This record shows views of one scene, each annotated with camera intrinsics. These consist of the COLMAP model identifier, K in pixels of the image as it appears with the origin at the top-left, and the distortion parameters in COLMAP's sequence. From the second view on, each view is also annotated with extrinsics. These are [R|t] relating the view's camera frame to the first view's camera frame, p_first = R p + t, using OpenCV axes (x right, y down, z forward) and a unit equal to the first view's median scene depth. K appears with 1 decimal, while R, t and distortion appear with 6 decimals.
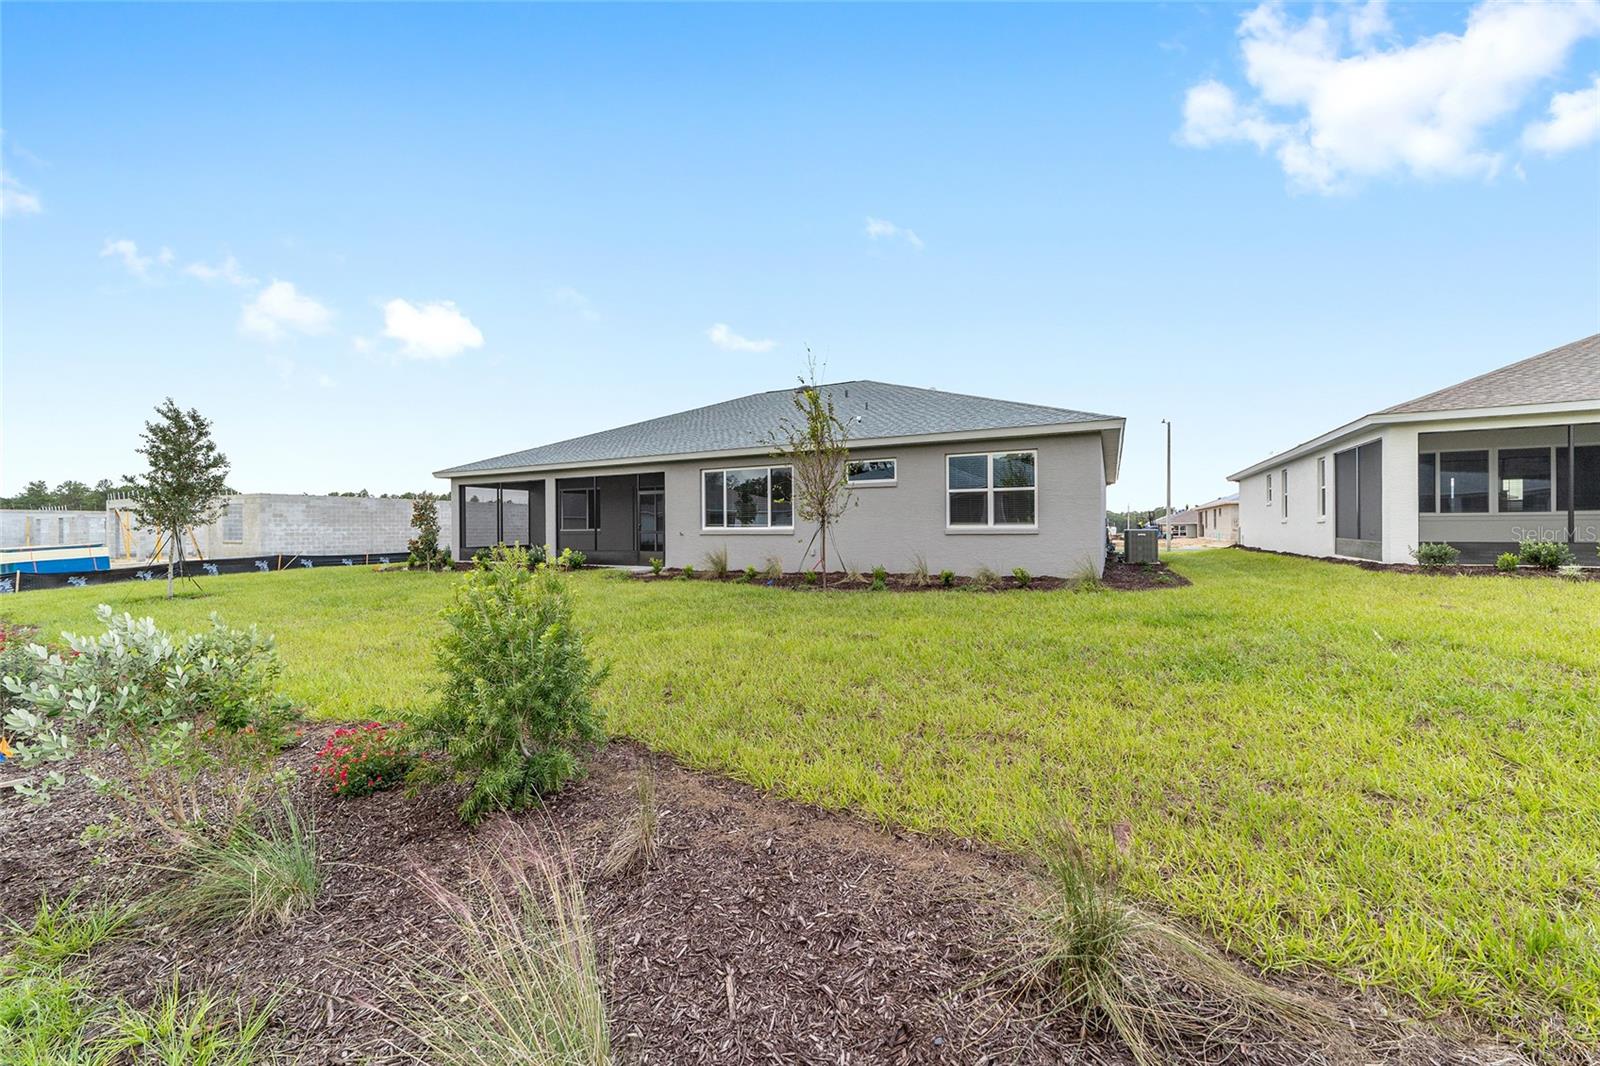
lens RADIAL K [[616.0, 0, 812.1], [0, 616.0, 533.3], [0, 0, 1]] dist [-0.009788, 0.005859]
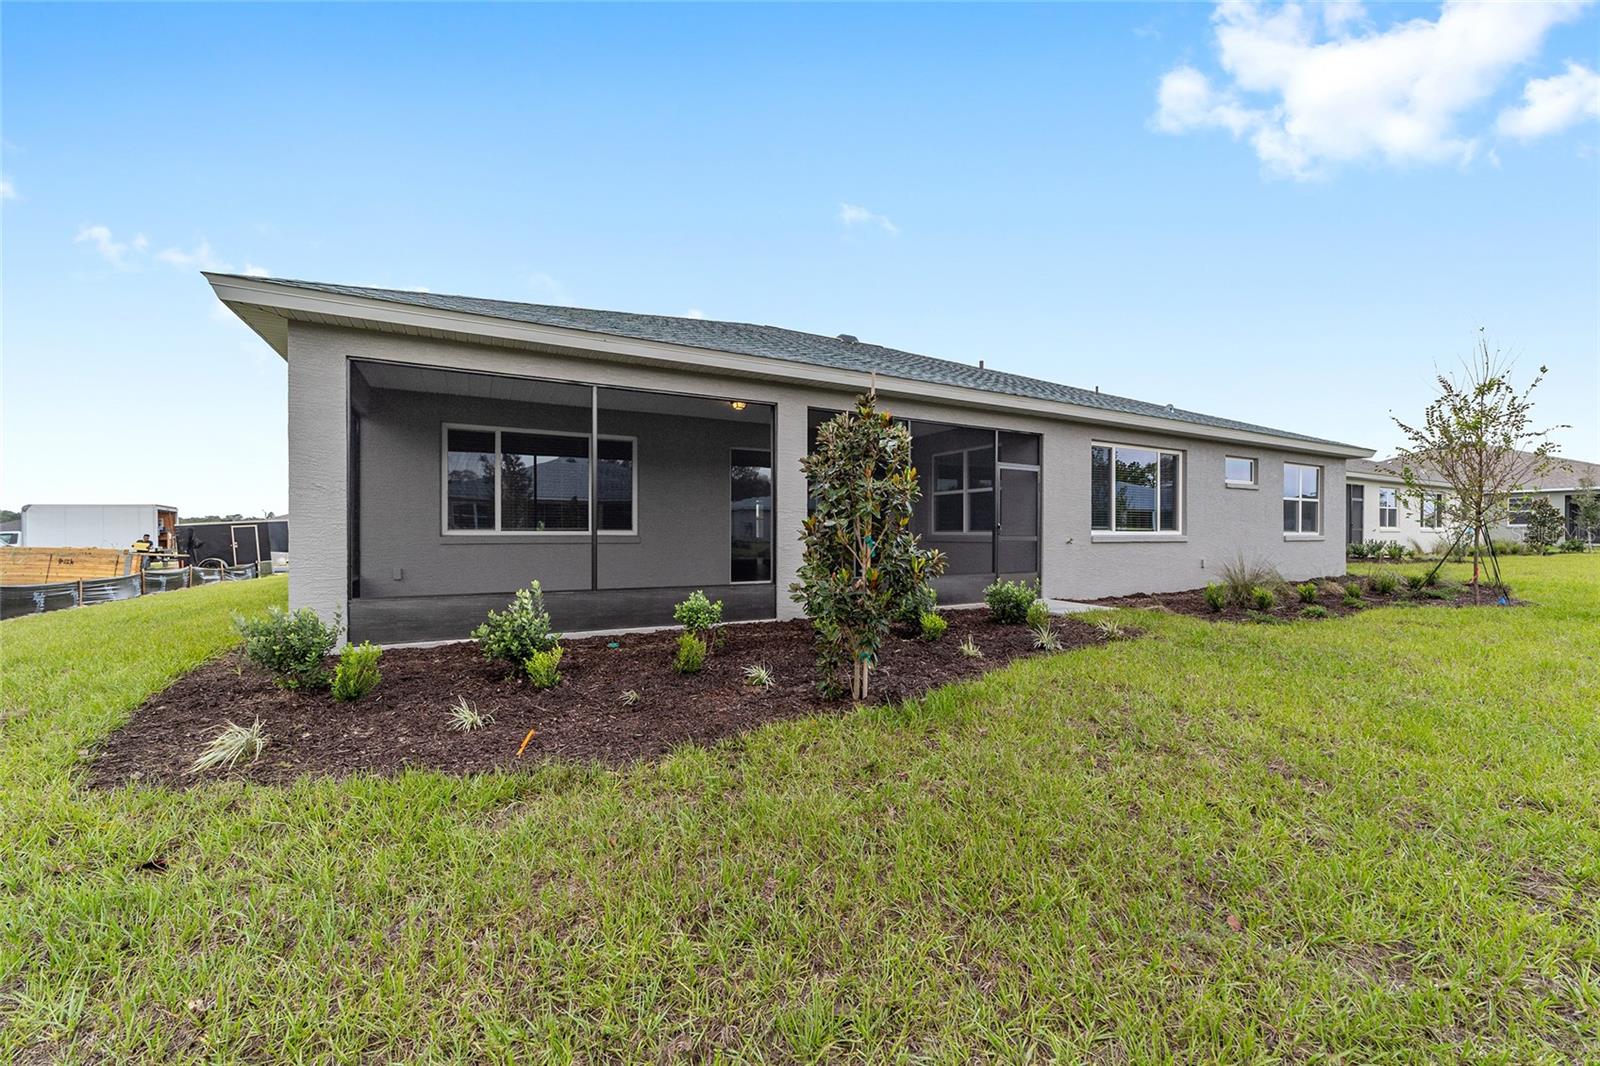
lens RADIAL K [[616.0, 0, 785.0], [0, 616.0, 535.4], [0, 0, 1]] dist [-0.009788, 0.005859]
pose [[0.586437, 0.006218, 0.809971, -0.863642], [-0.000977, 0.999975, -0.006969, -0.000409], [-0.809994, 0.003295, 0.586429, 0.877735]]
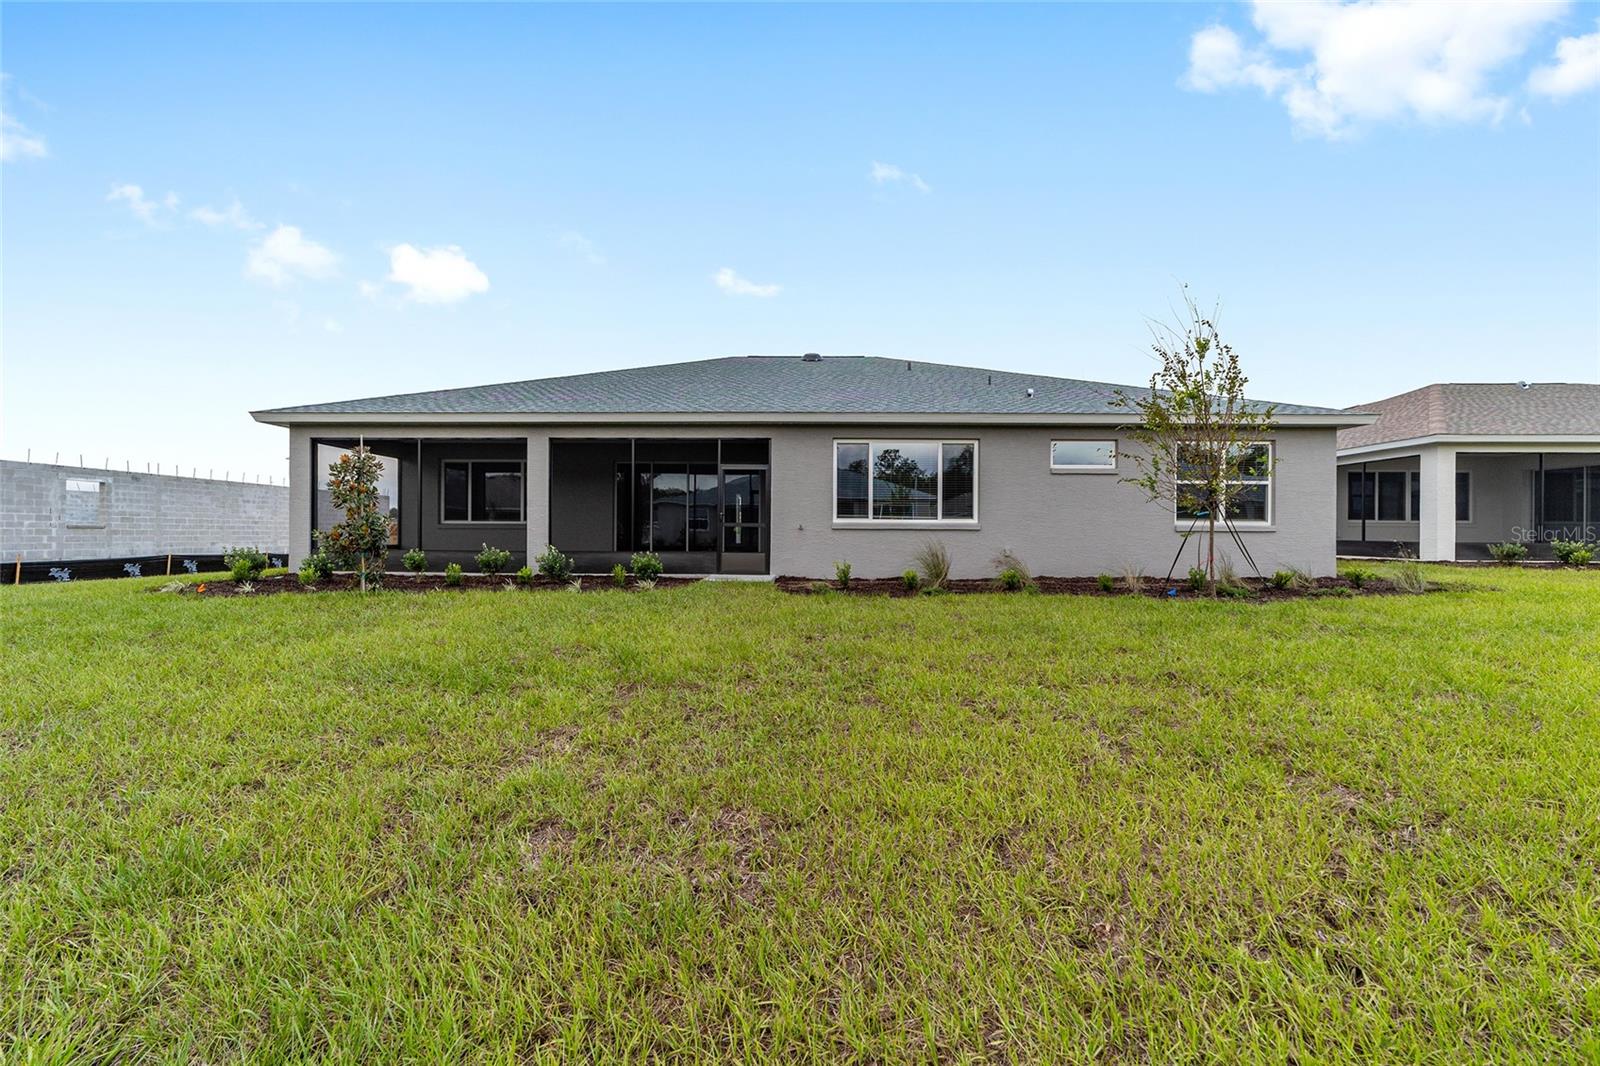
lens RADIAL K [[616.0, 0, 800.3], [0, 616.0, 534.5], [0, 0, 1]] dist [-0.009788, 0.005859]
pose [[0.909277, 0.015445, 0.415906, -0.506153], [-0.011505, 0.999862, -0.011978, 0.017195], [-0.416033, 0.006106, 0.909329, 0.363127]]
